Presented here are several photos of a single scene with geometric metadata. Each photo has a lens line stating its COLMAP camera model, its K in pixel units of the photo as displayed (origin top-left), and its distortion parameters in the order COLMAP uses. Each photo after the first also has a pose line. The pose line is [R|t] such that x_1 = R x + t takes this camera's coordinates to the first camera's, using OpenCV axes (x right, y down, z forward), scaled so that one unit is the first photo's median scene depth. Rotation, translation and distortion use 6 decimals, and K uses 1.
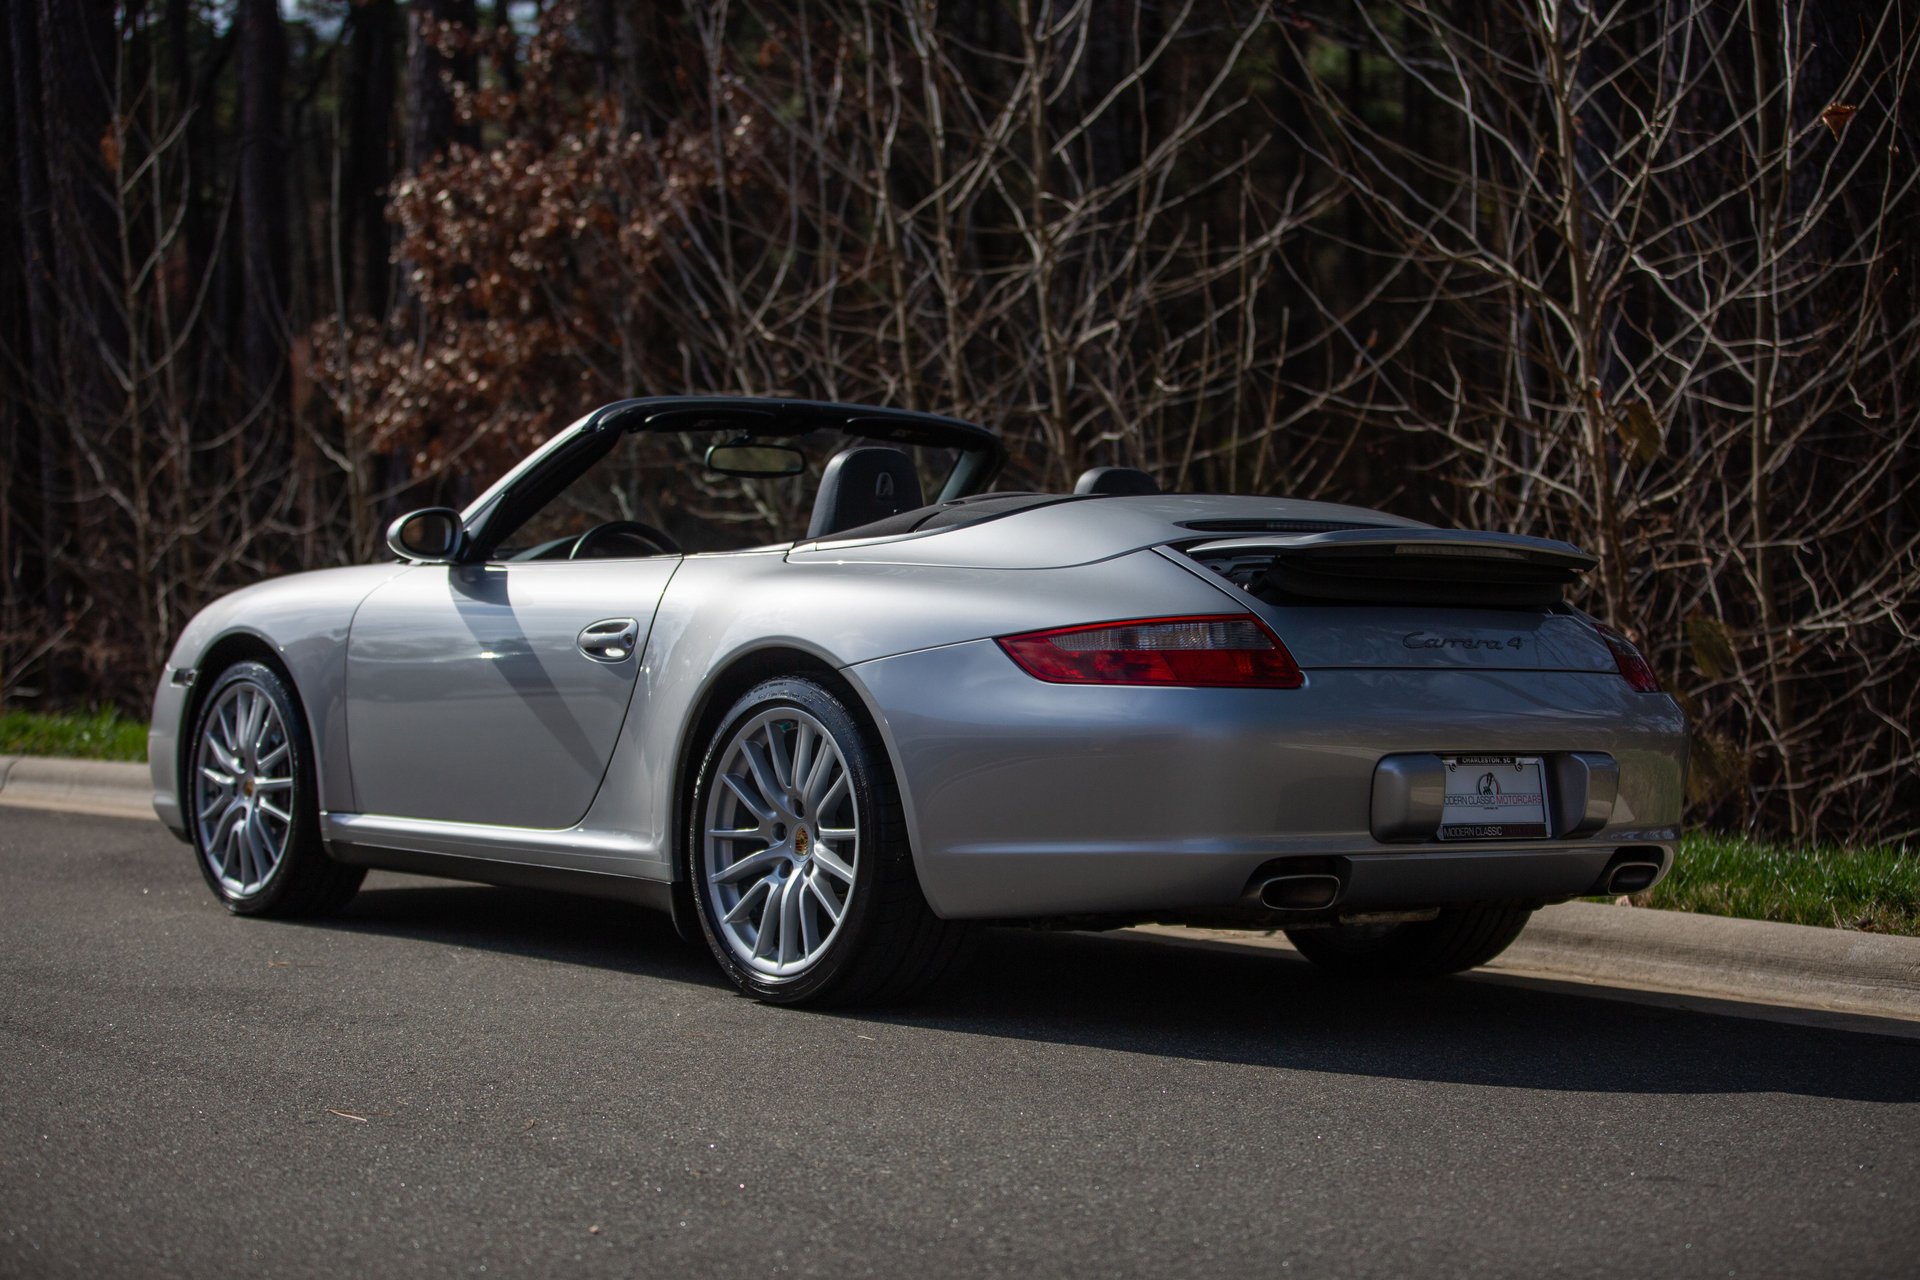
lens RADIAL K [[4112.9, 0, 920.6], [0, 4112.9, 643.3], [0, 0, 1]] dist [-0.250374, -0.392323]
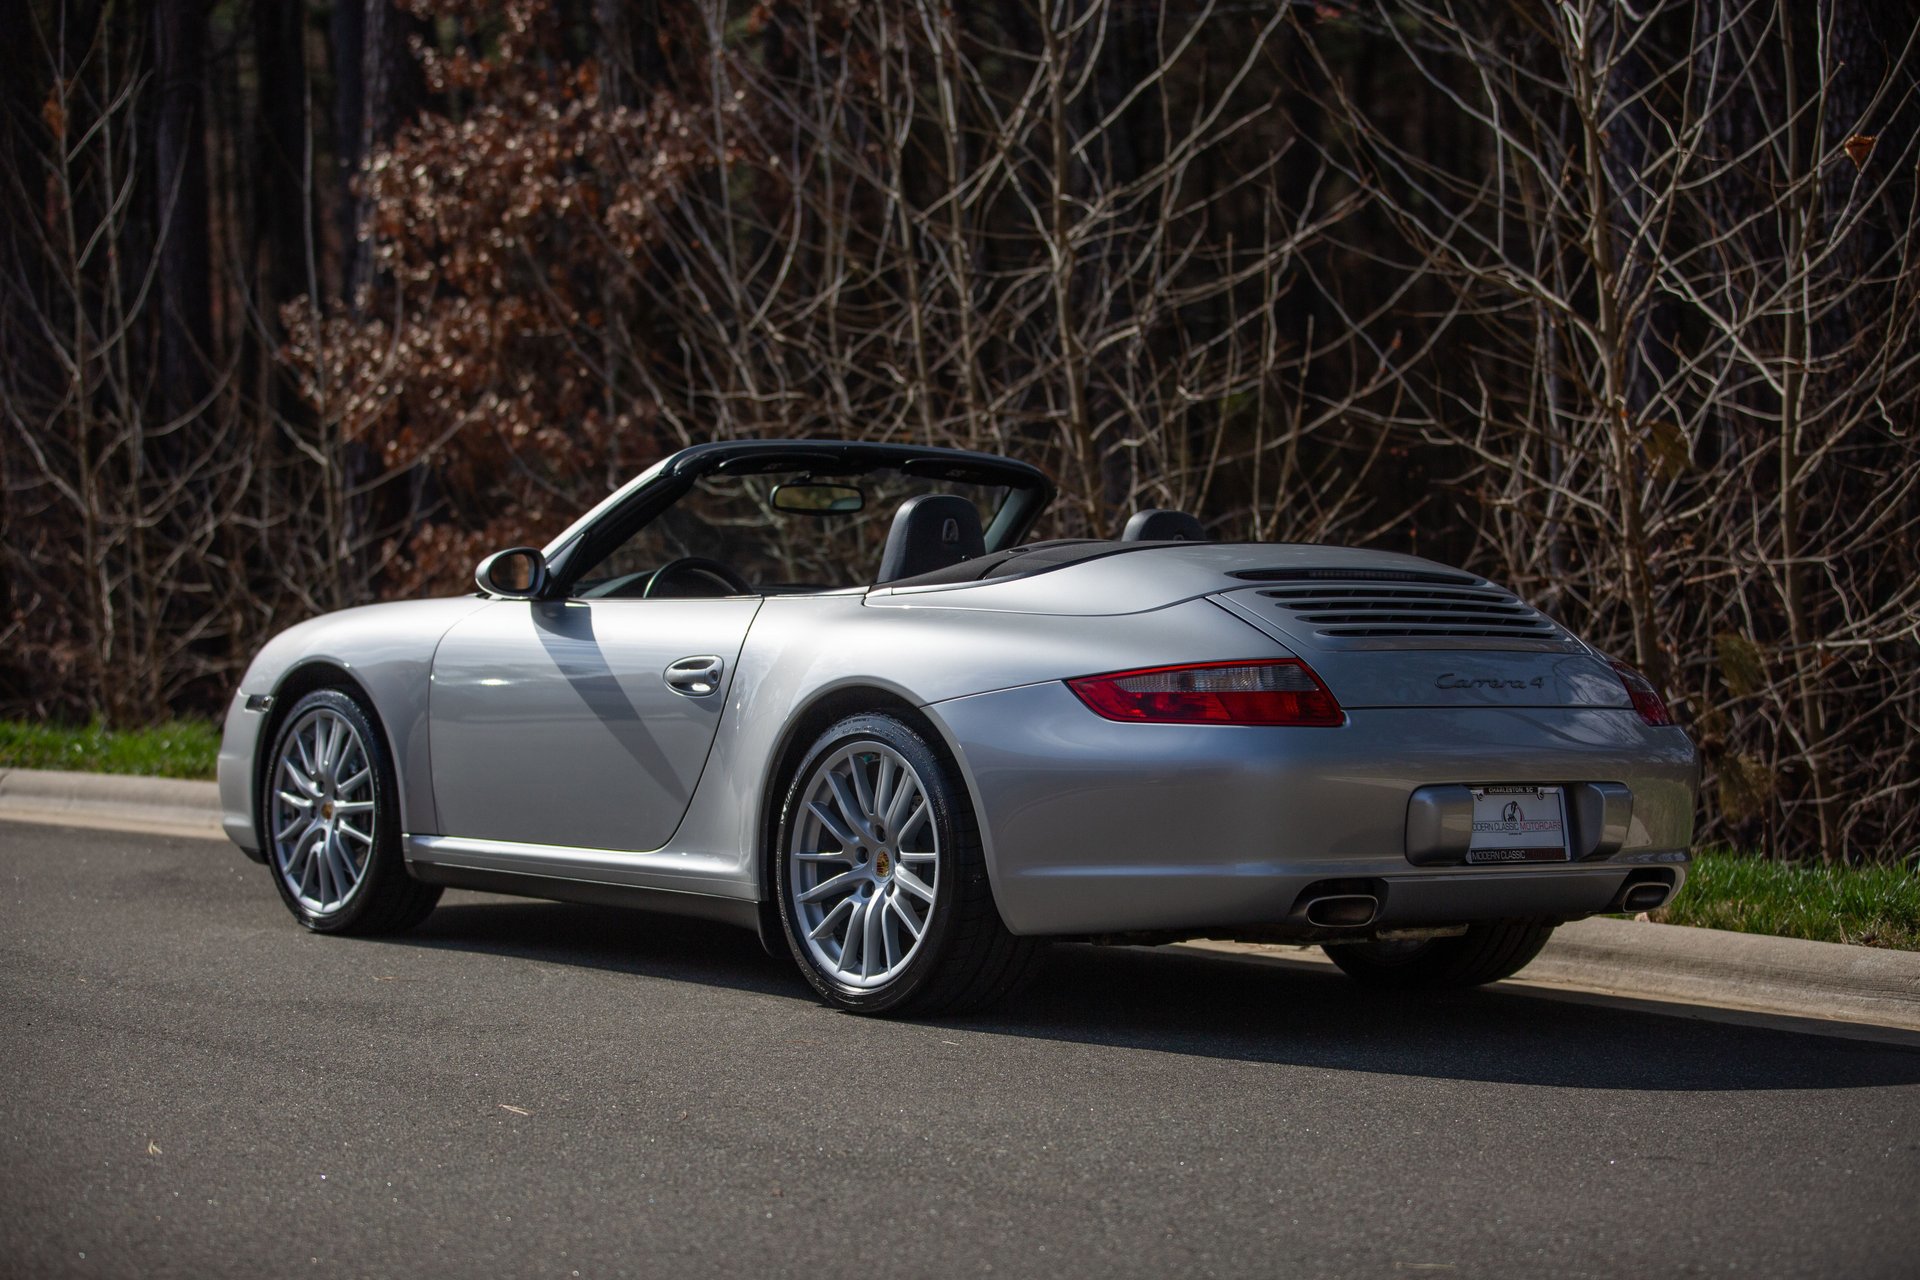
lens RADIAL K [[4701.7, 0, 960.0], [0, 4701.7, 640.0], [0, 0, 1]] dist [-0.162375, -0.672300]
pose [[0.999811, -0.000748, 0.019423, -0.028210], [0.000642, 0.999985, 0.005429, -0.015523], [-0.019427, -0.005415, 0.999797, -0.212277]]
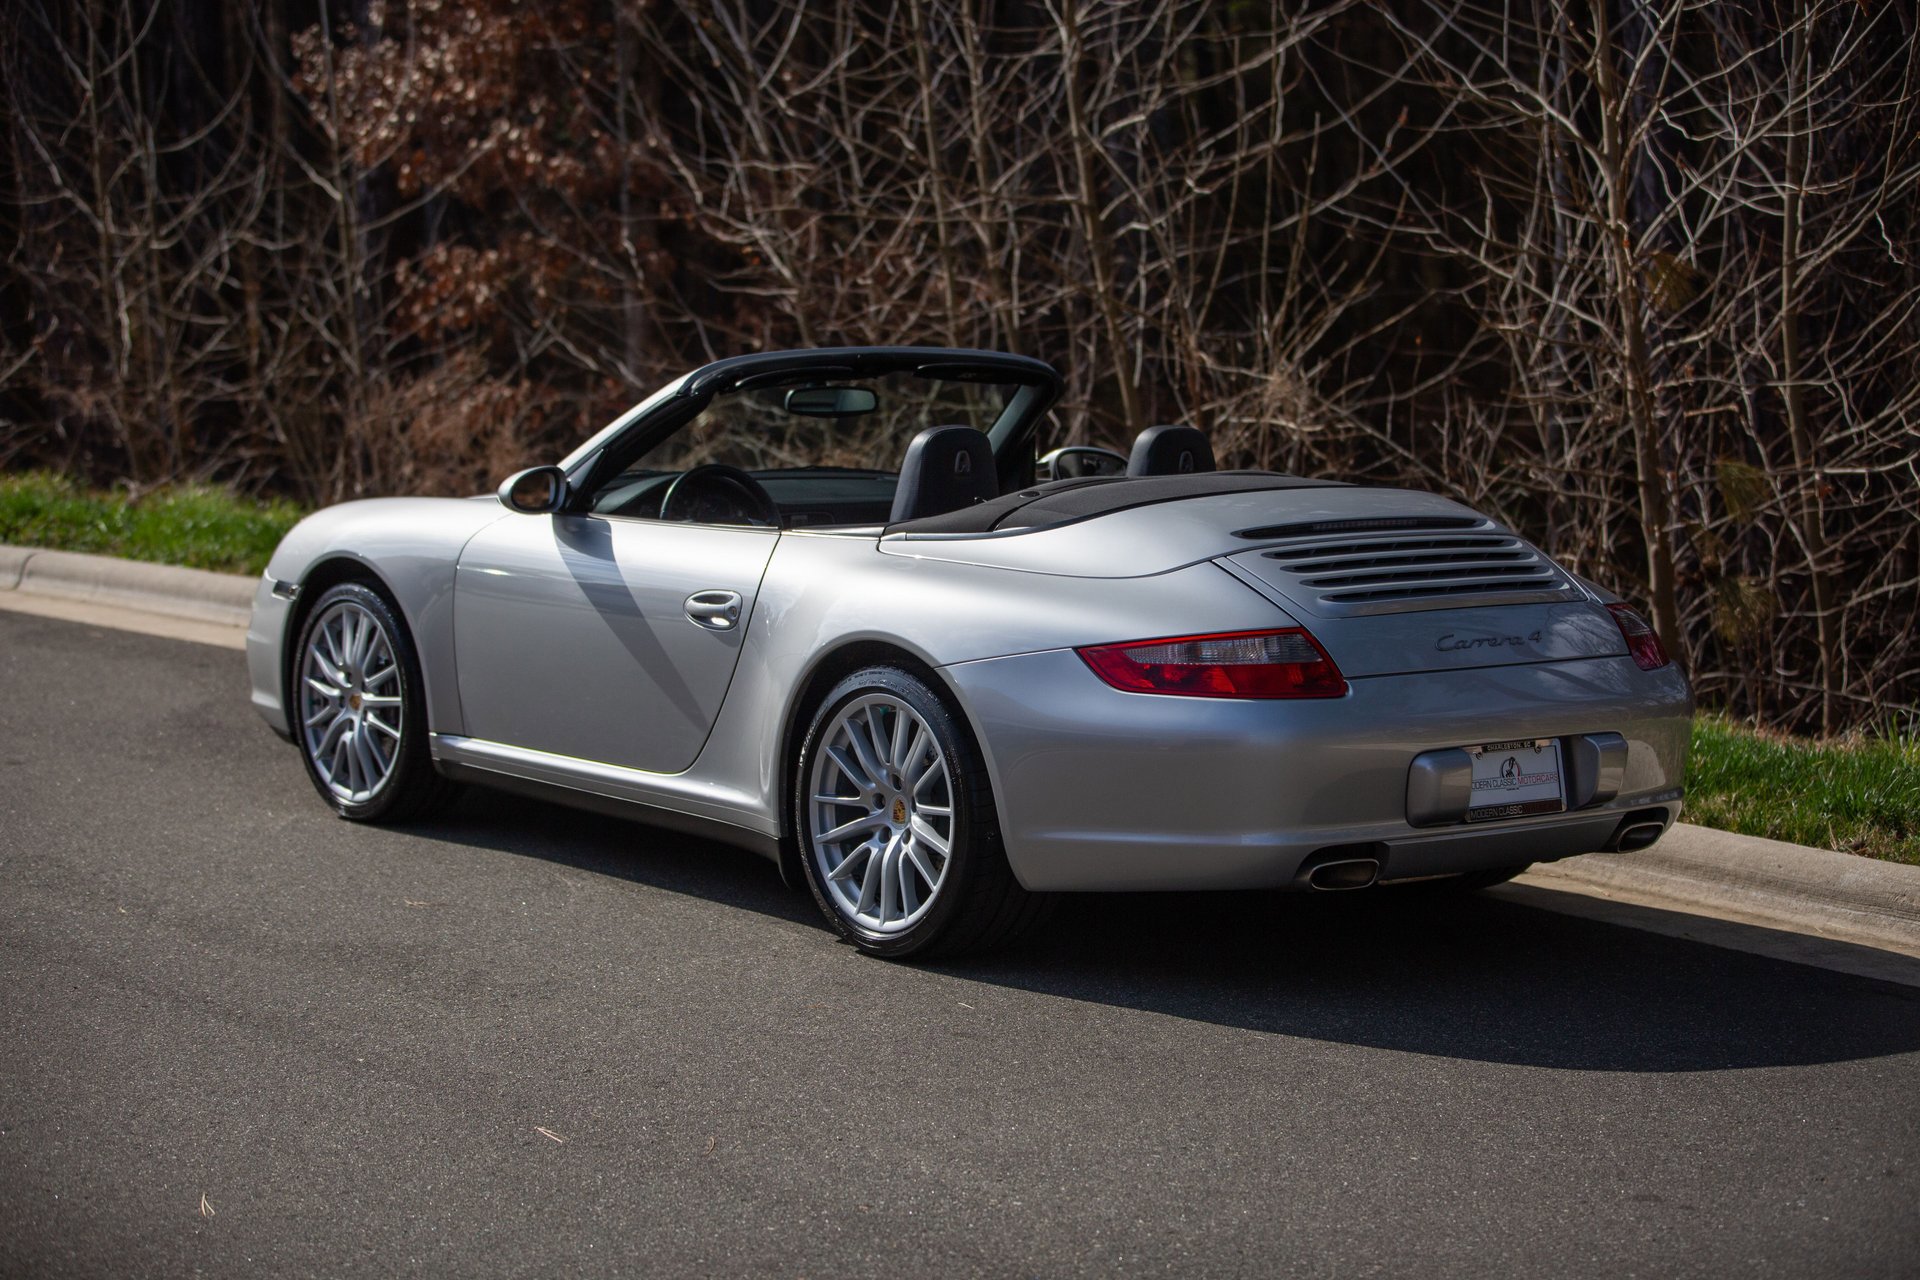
lens RADIAL K [[4701.7, 0, 960.0], [0, 4701.7, 640.0], [0, 0, 1]] dist [-0.162375, -0.672300]
pose [[0.999827, -0.007896, 0.016868, -0.029063], [0.006161, 0.994917, 0.100512, -0.109990], [-0.017576, -0.100391, 0.994793, -0.235821]]
